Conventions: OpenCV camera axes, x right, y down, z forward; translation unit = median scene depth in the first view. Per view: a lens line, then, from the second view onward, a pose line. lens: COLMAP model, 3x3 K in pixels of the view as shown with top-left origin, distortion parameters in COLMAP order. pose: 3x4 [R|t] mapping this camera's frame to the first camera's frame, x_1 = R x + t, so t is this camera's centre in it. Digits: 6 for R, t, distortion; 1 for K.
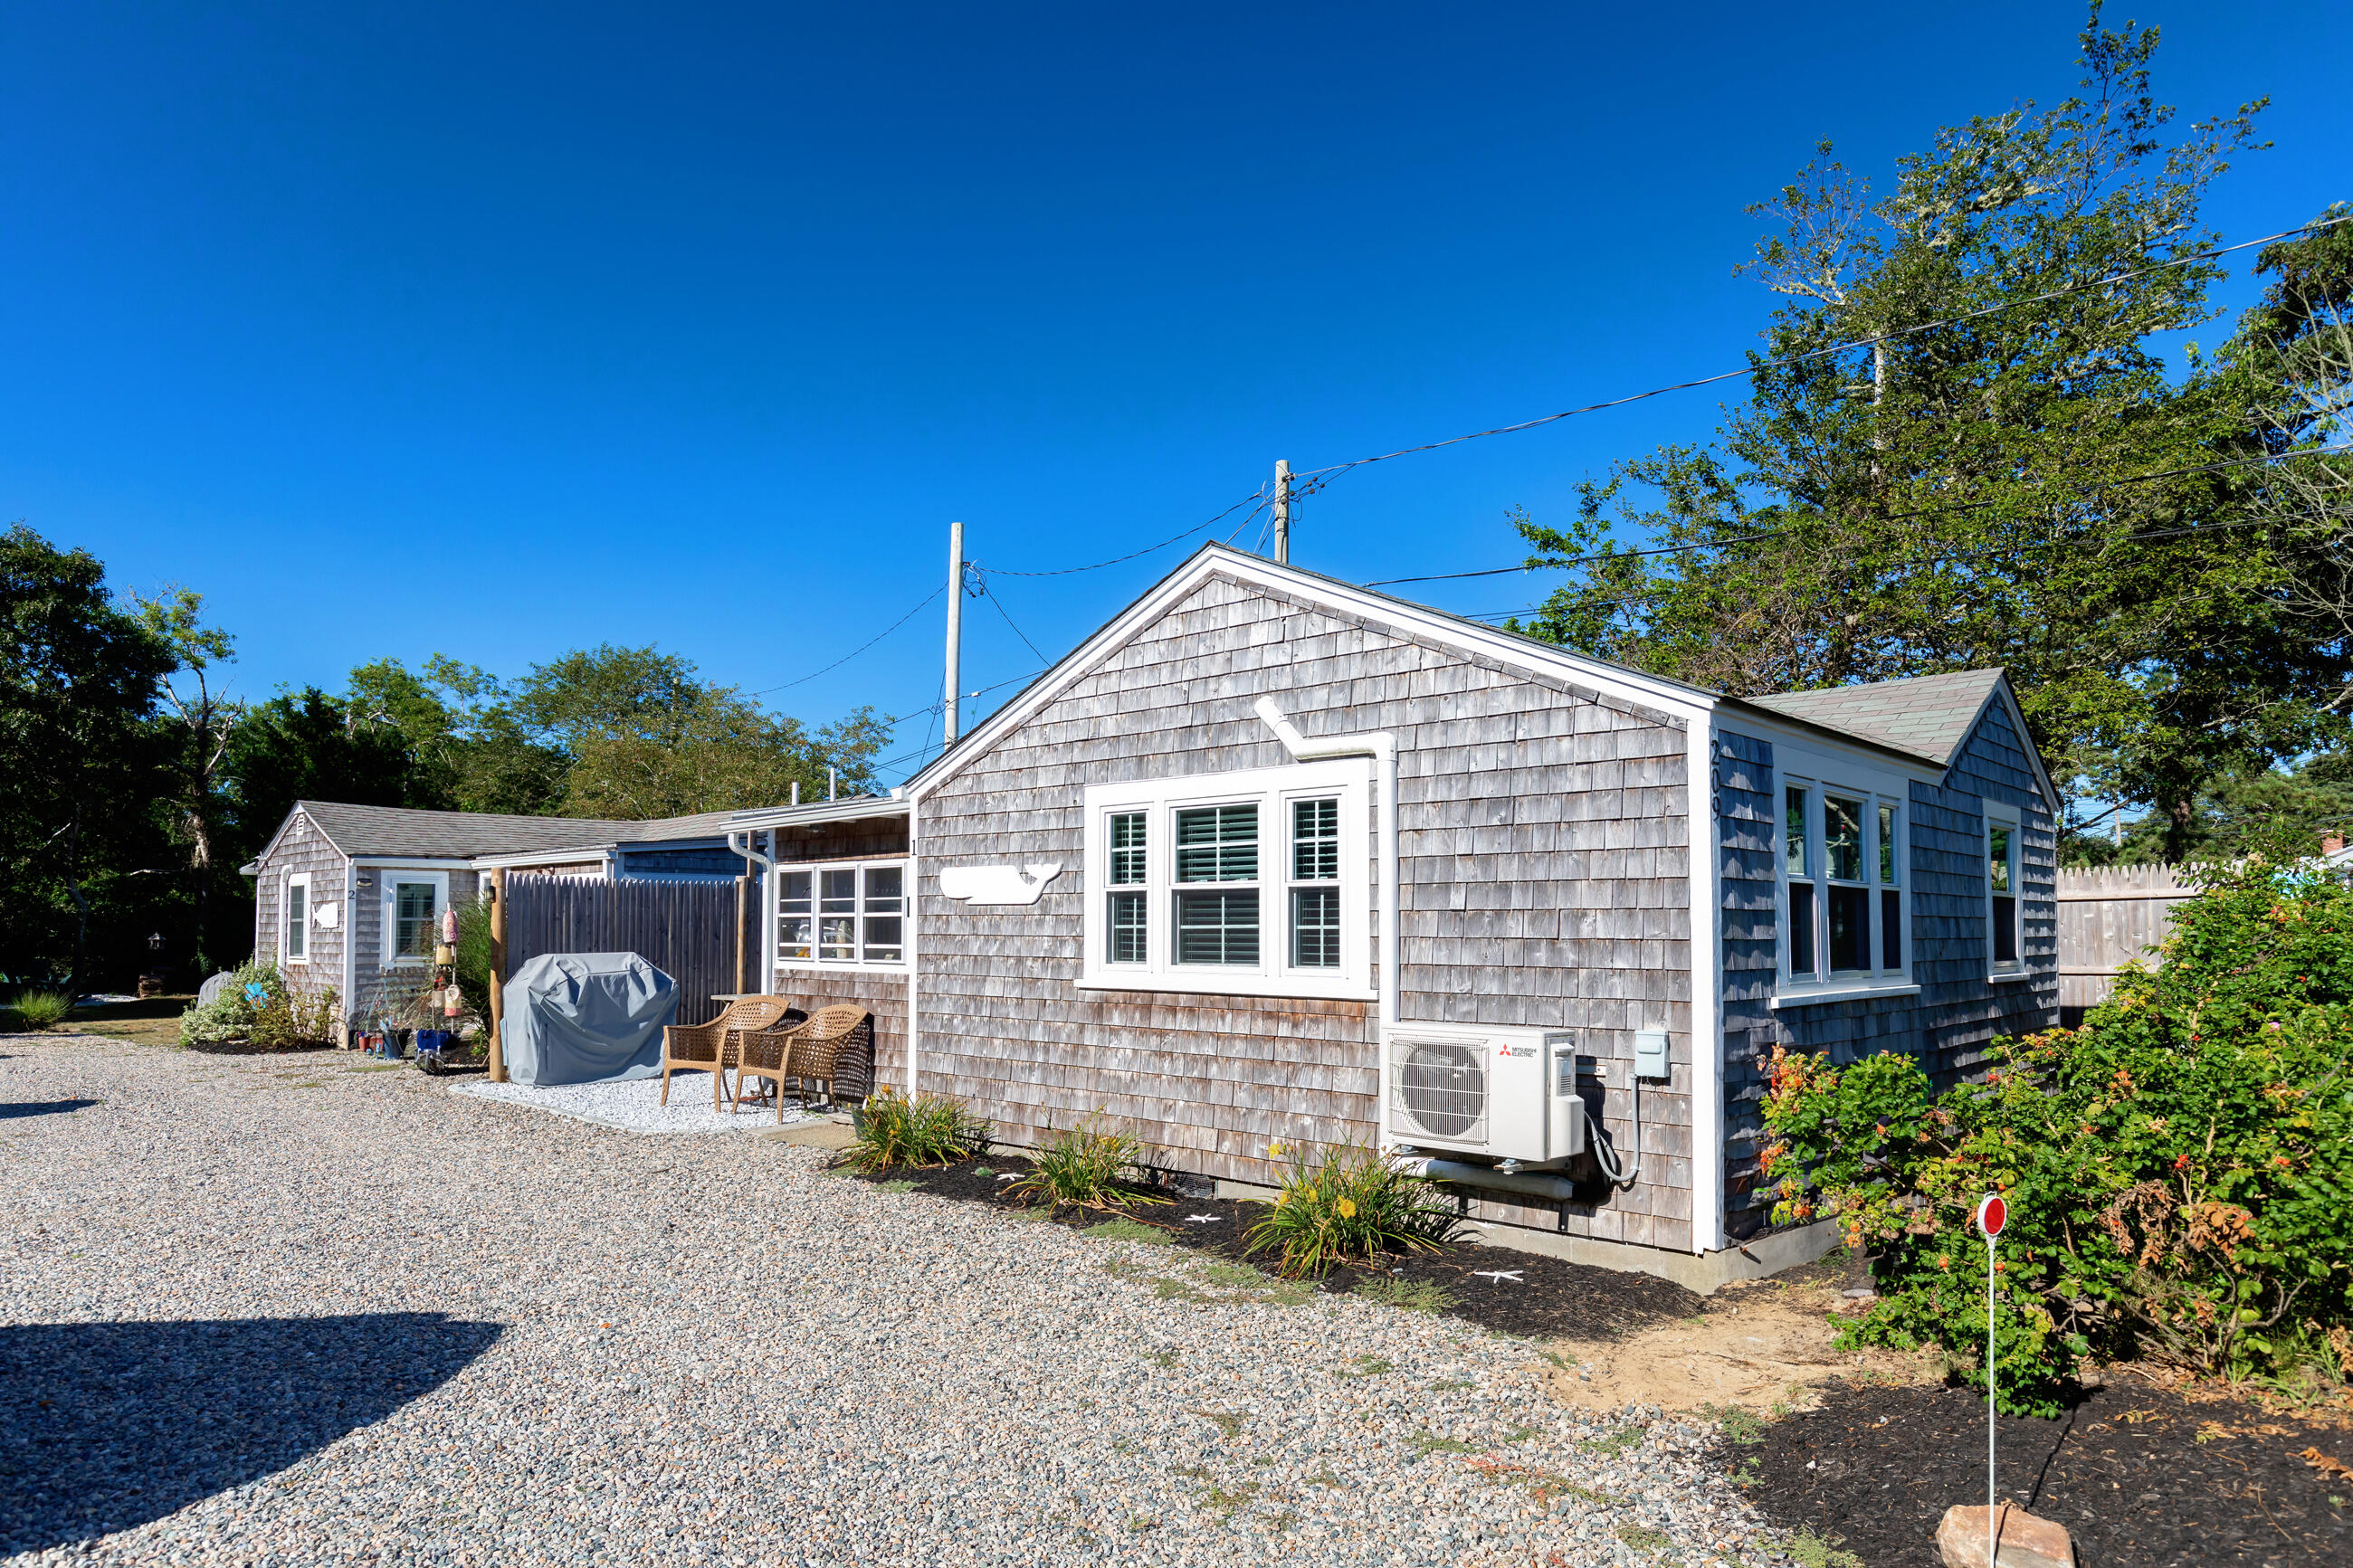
lens RADIAL K [[1414.6, 0, 1203.6], [0, 1414.6, 880.7], [0, 0, 1]] dist [-0.016040, 0.003270]
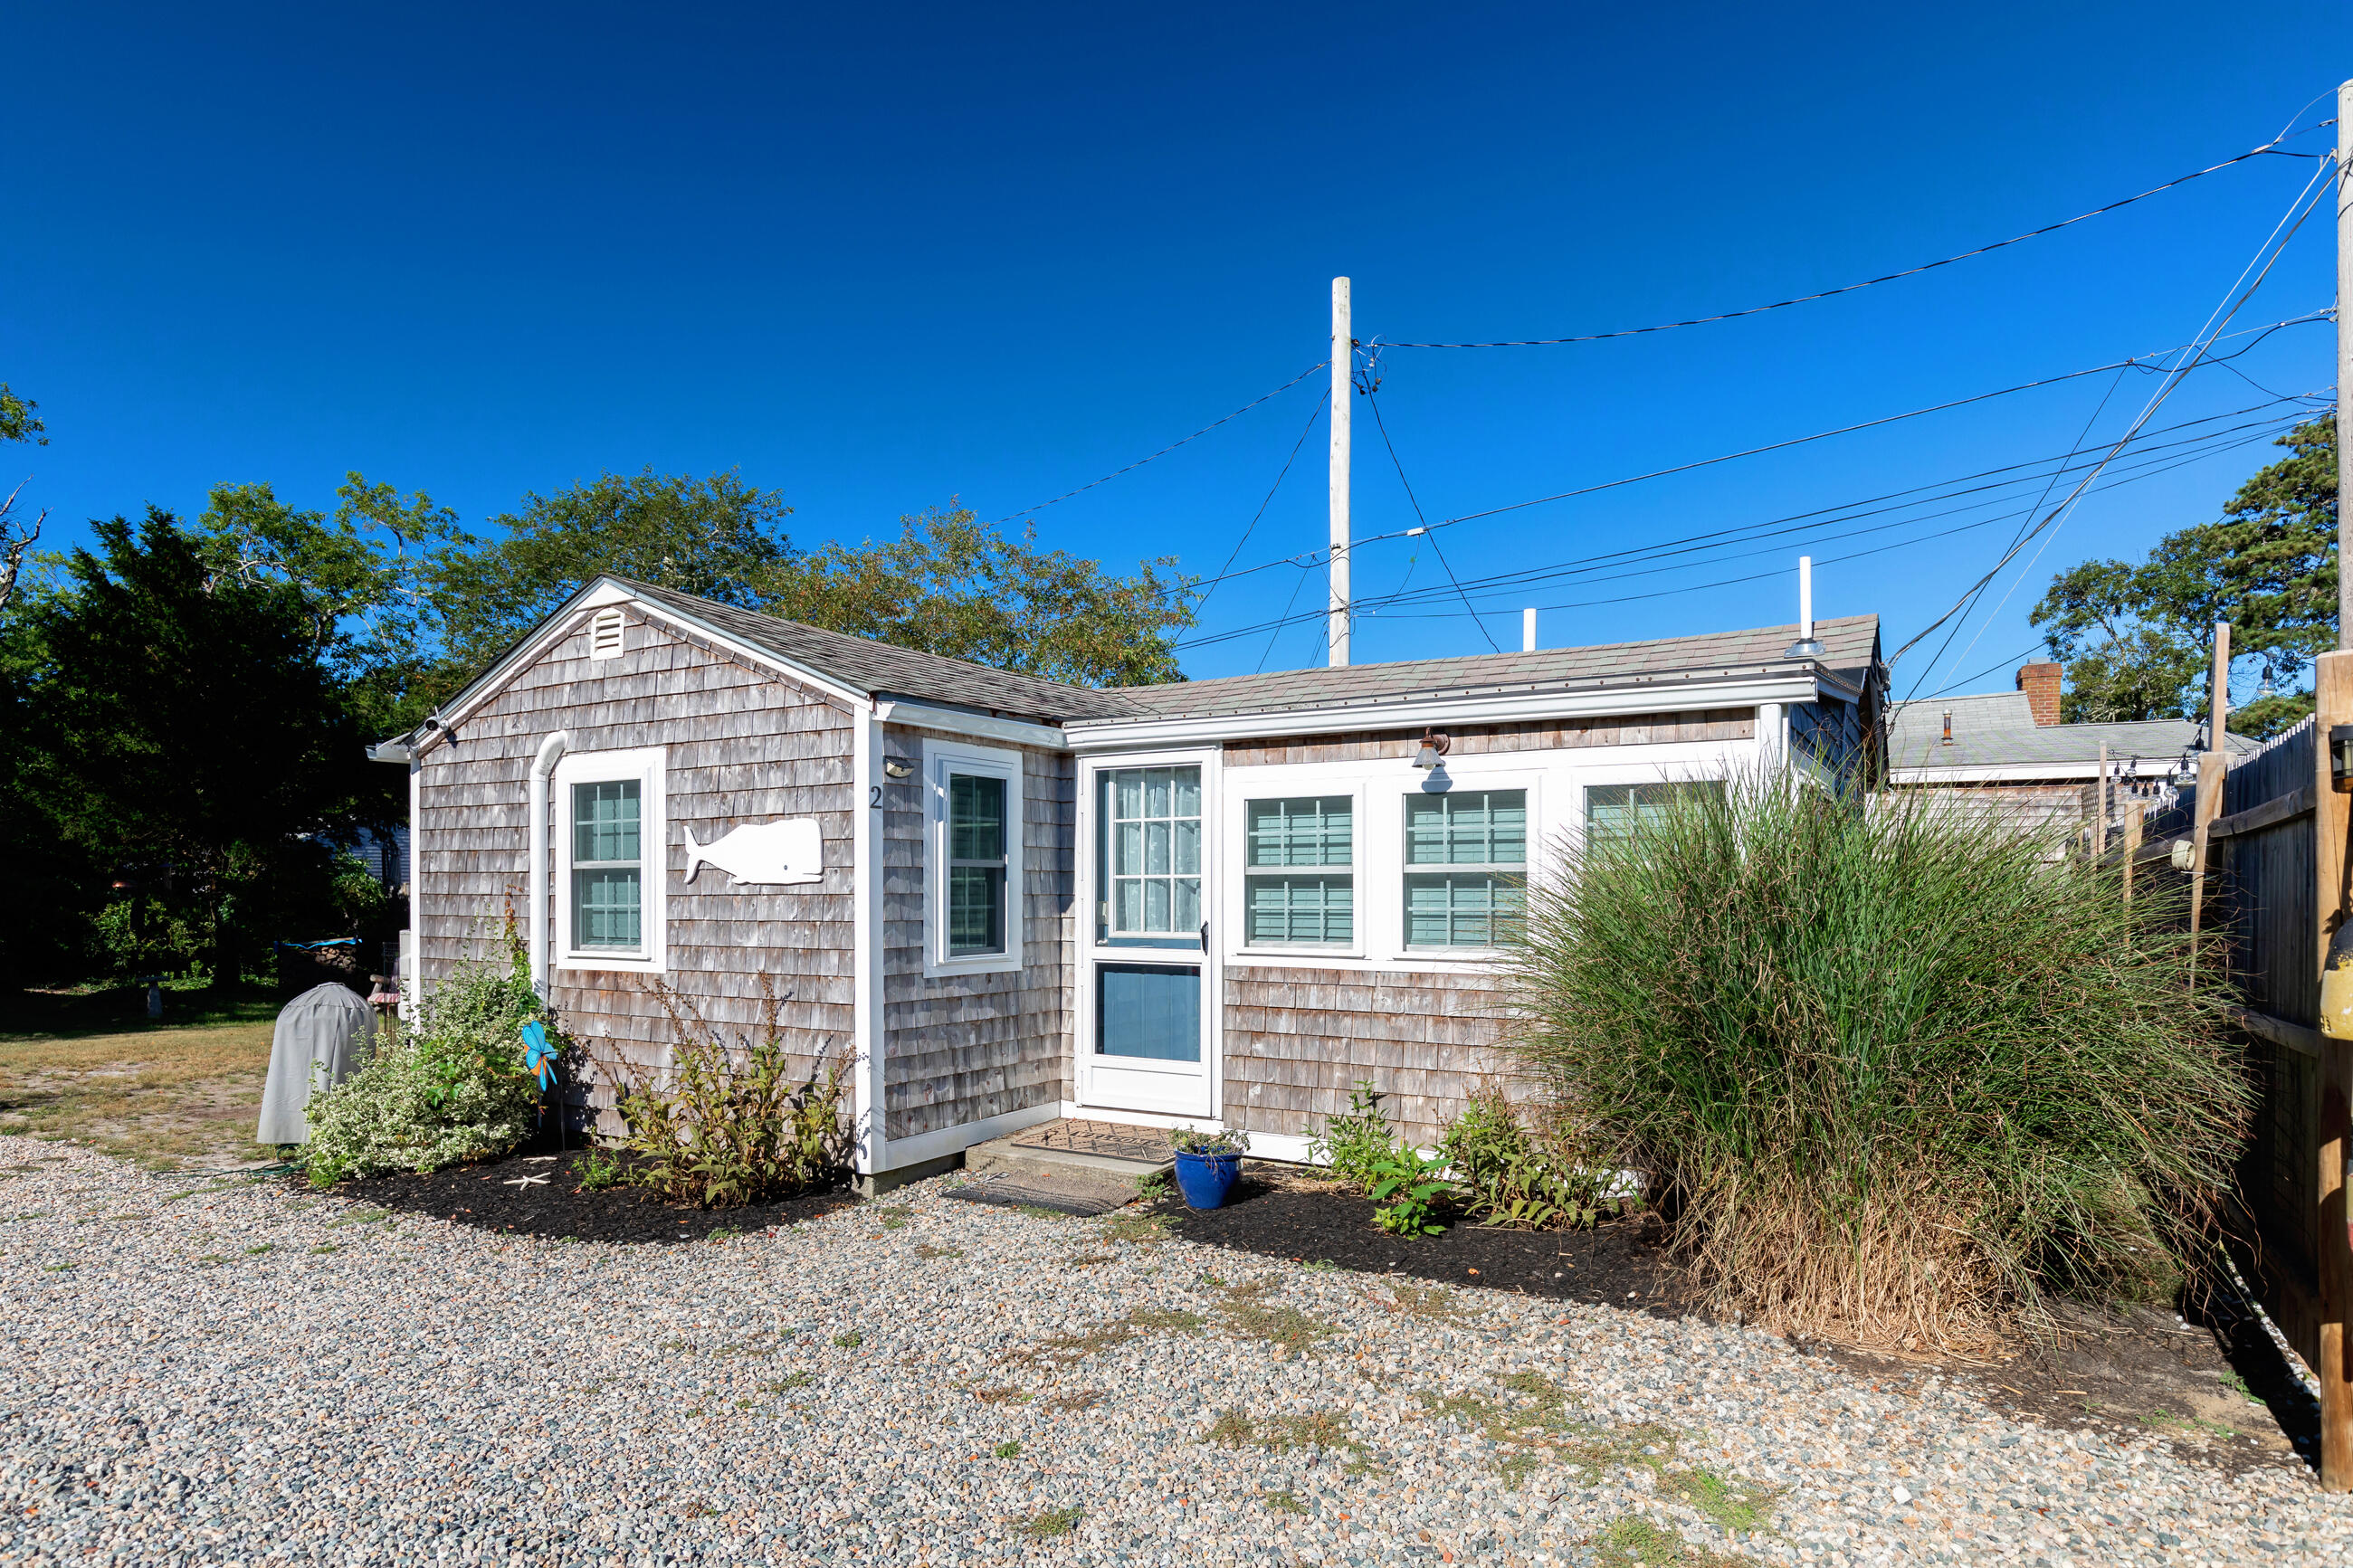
lens RADIAL K [[1361.9, 0, 1183.5], [0, 1361.9, 888.3], [0, 0, 1]] dist [-0.001663, -0.001583]
pose [[0.982445, 0.005680, 0.186466, -1.270545], [-0.011126, 0.999541, 0.028173, 0.050360], [-0.186220, -0.029753, 0.982057, 1.325298]]
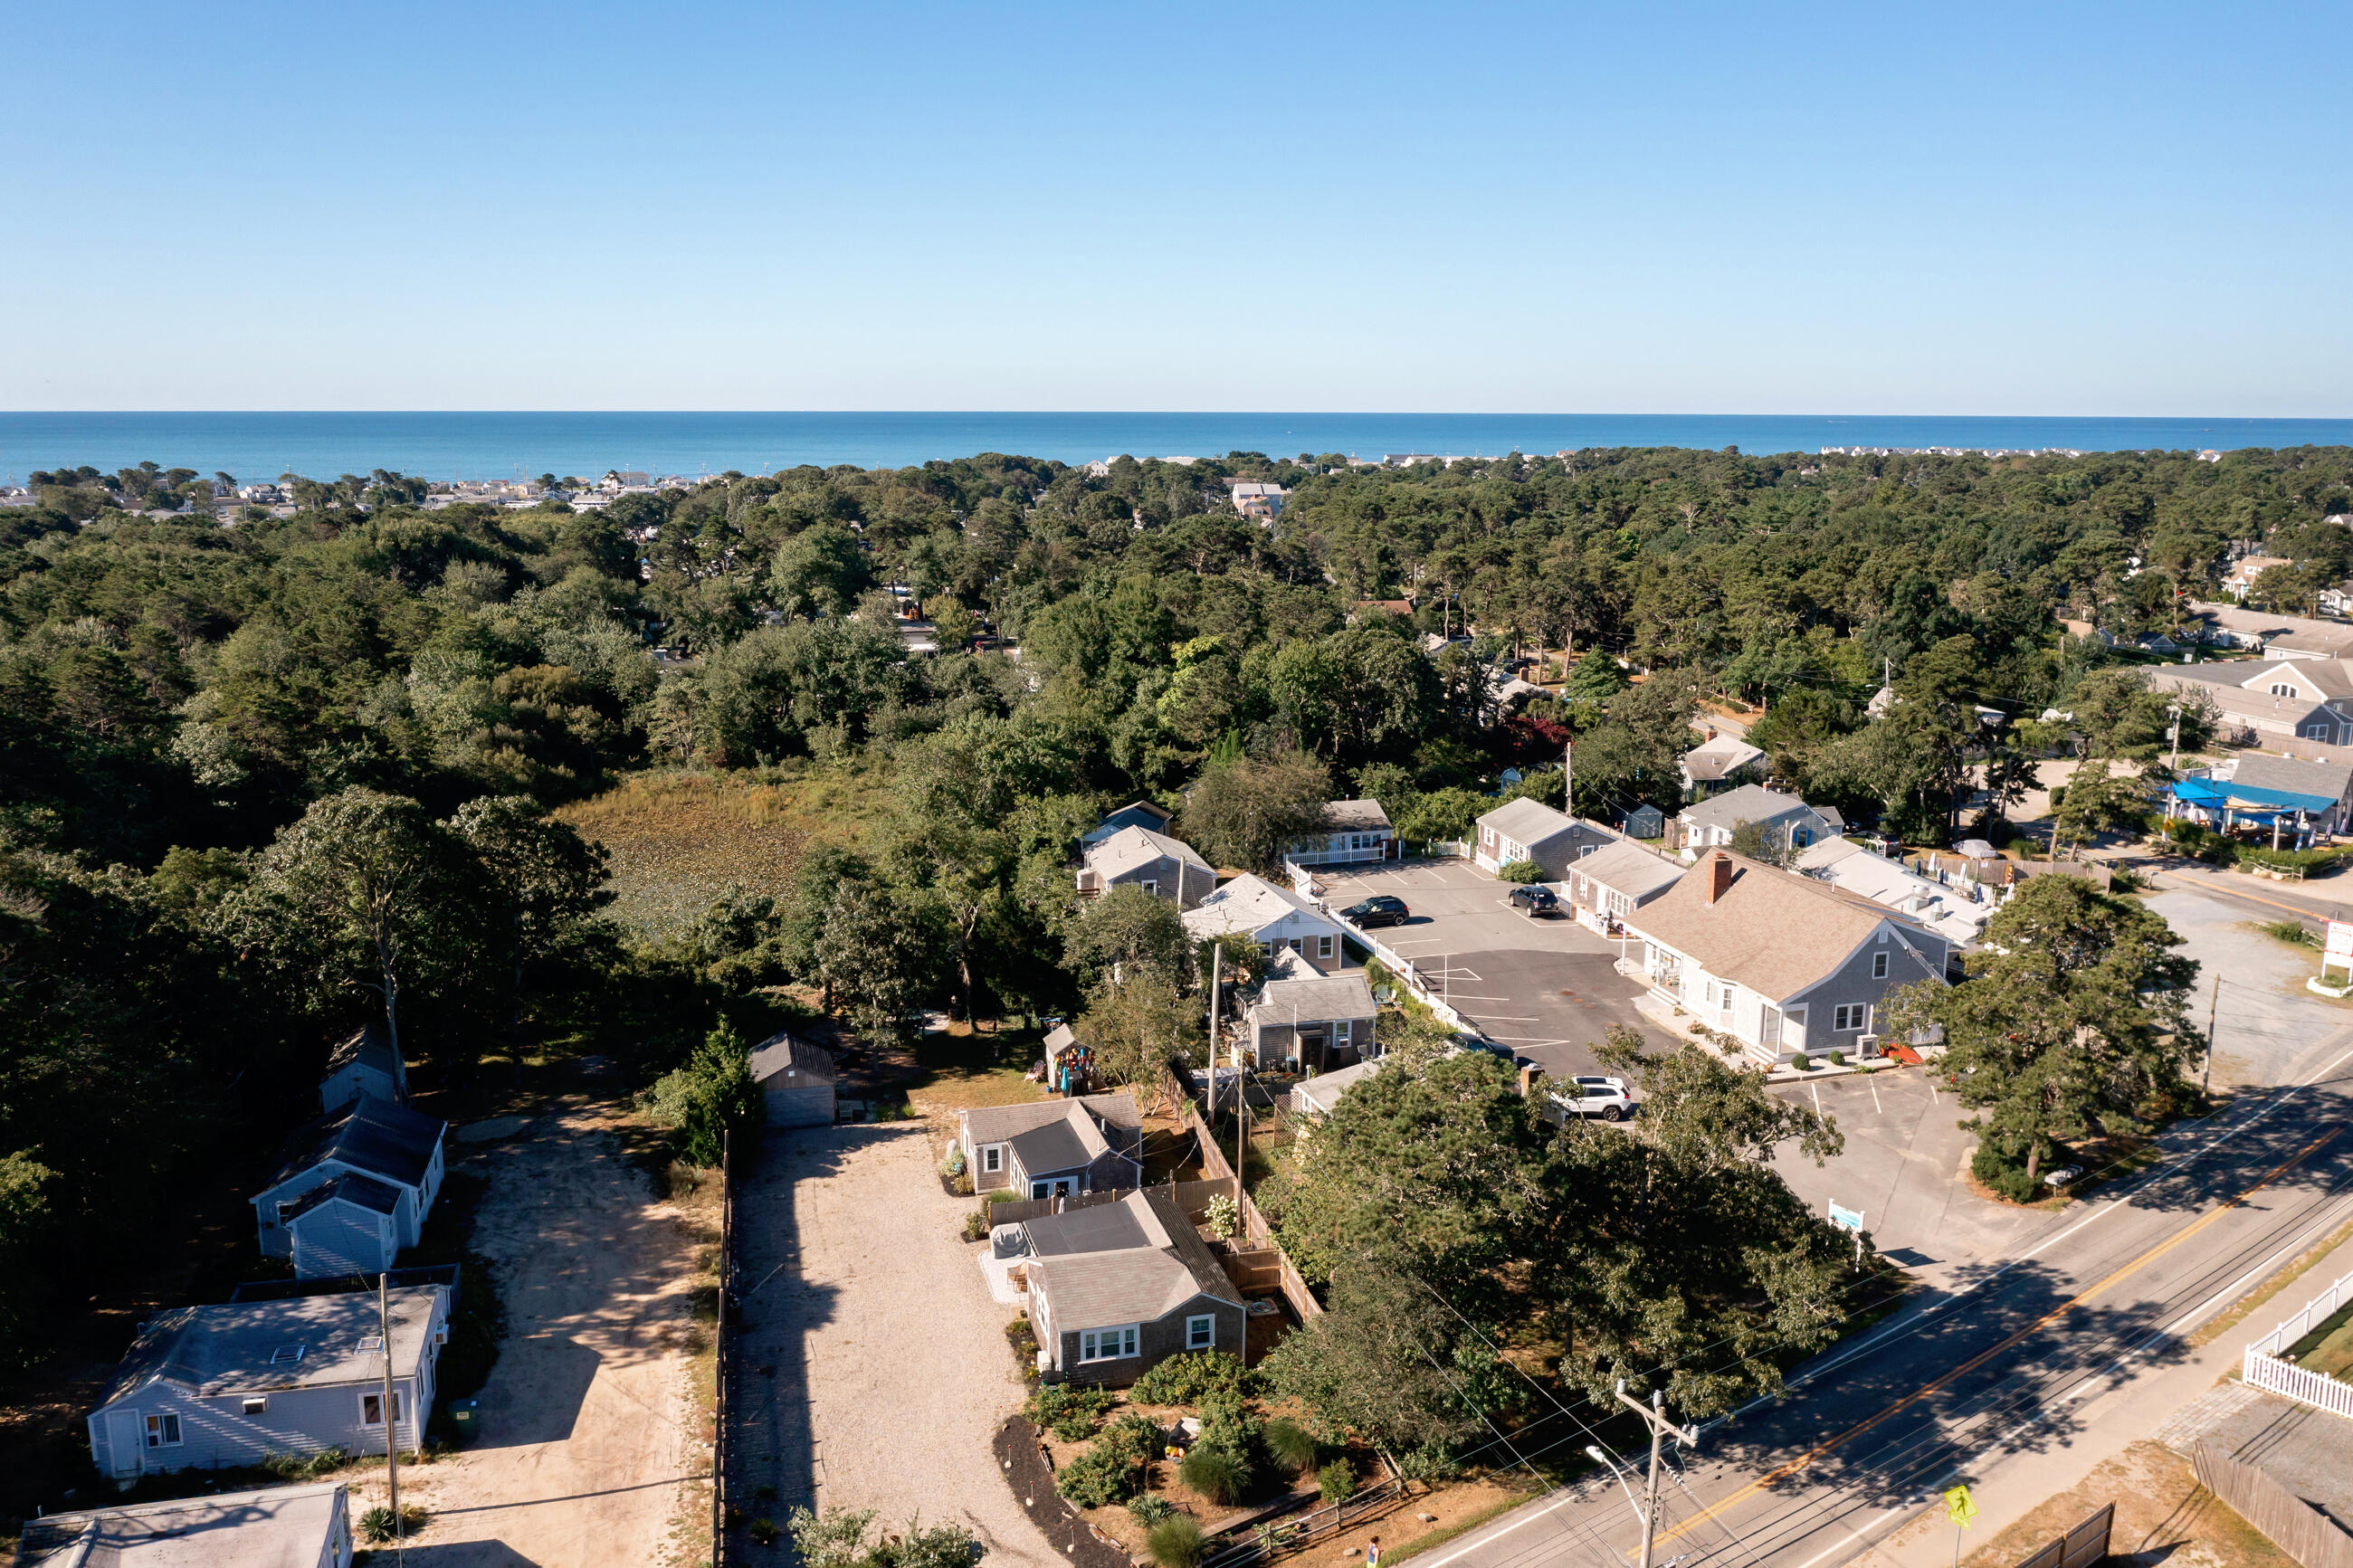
lens RADIAL K [[1859.2, 0, 1175.9], [0, 1859.2, 790.2], [0, 0, 1]] dist [-0.021309, -0.005322]
pose [[0.843384, 0.118497, -0.524081, 4.509695], [0.008344, 0.972373, 0.233285, -4.131348], [0.537246, -0.201122, 0.819095, -4.939443]]
